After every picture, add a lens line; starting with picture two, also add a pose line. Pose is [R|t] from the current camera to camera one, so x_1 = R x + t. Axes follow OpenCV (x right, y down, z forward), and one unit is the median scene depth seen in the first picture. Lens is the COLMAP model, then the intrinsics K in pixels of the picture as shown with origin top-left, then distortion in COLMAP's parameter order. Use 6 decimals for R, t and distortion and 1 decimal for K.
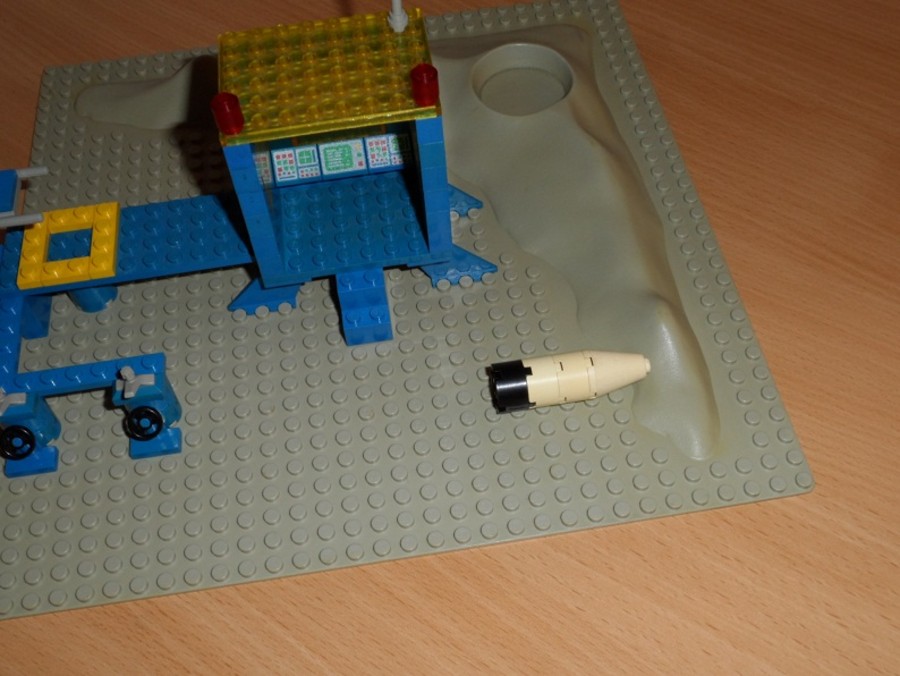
lens RADIAL K [[1030.4, 0, 450.0], [0, 1030.4, 338.0], [0, 0, 1]] dist [-0.065060, 0.035339]
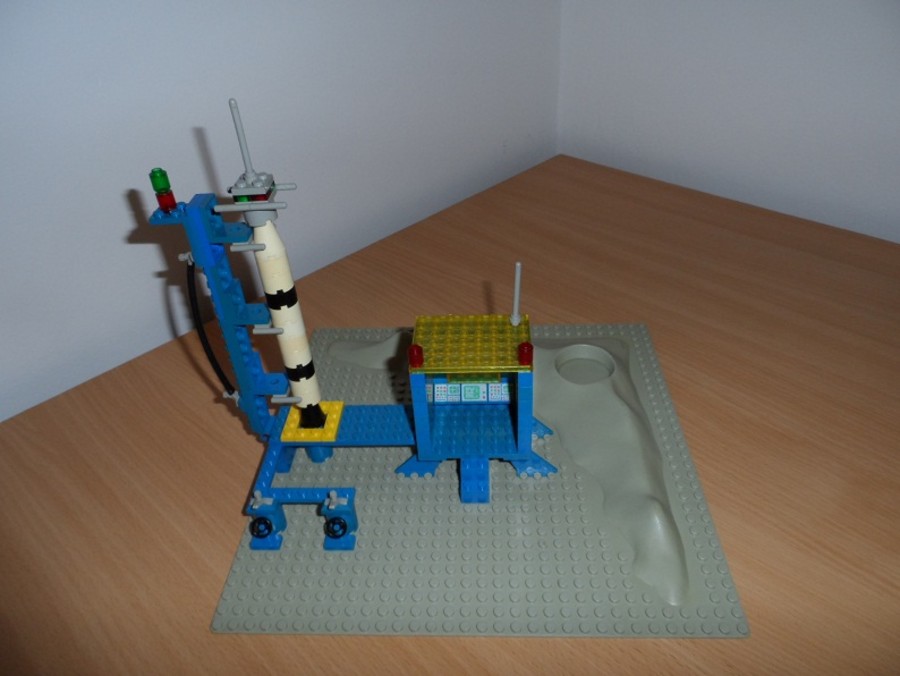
lens RADIAL K [[684.5, 0, 450.0], [0, 684.5, 338.0], [0, 0, 1]] dist [-0.014146, 0.000250]
pose [[0.982856, 0.110107, -0.147884, 0.016827], [-0.149210, 0.946181, -0.287189, 0.077591], [0.108303, 0.304331, 0.946389, -0.131717]]
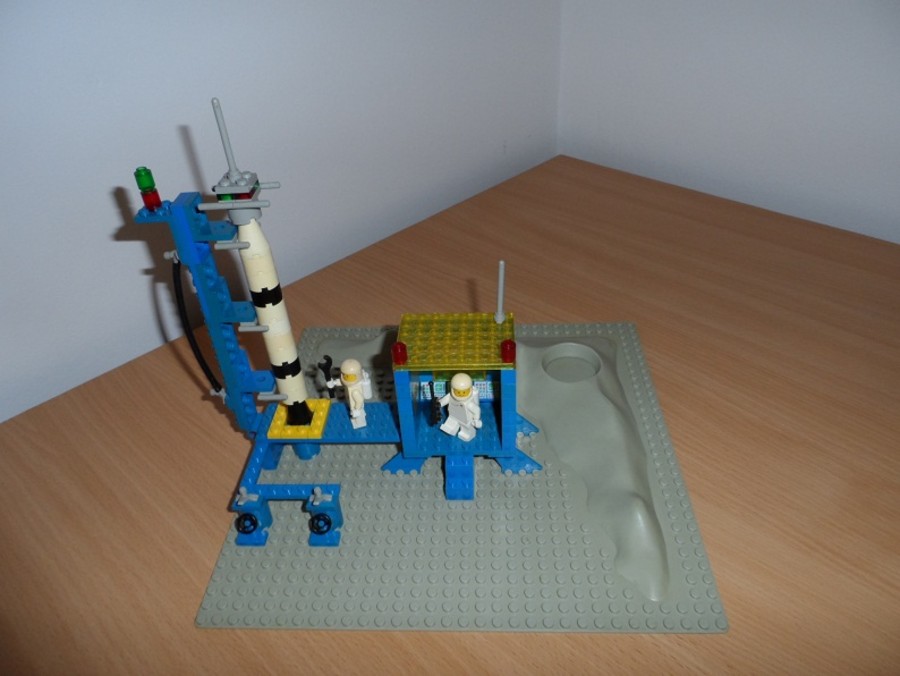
lens RADIAL K [[684.5, 0, 450.0], [0, 684.5, 338.0], [0, 0, 1]] dist [-0.014146, 0.000250]
pose [[0.982672, 0.110347, -0.148925, 0.044195], [-0.149859, 0.945827, -0.288017, 0.080547], [0.109076, 0.305344, 0.945974, -0.135360]]
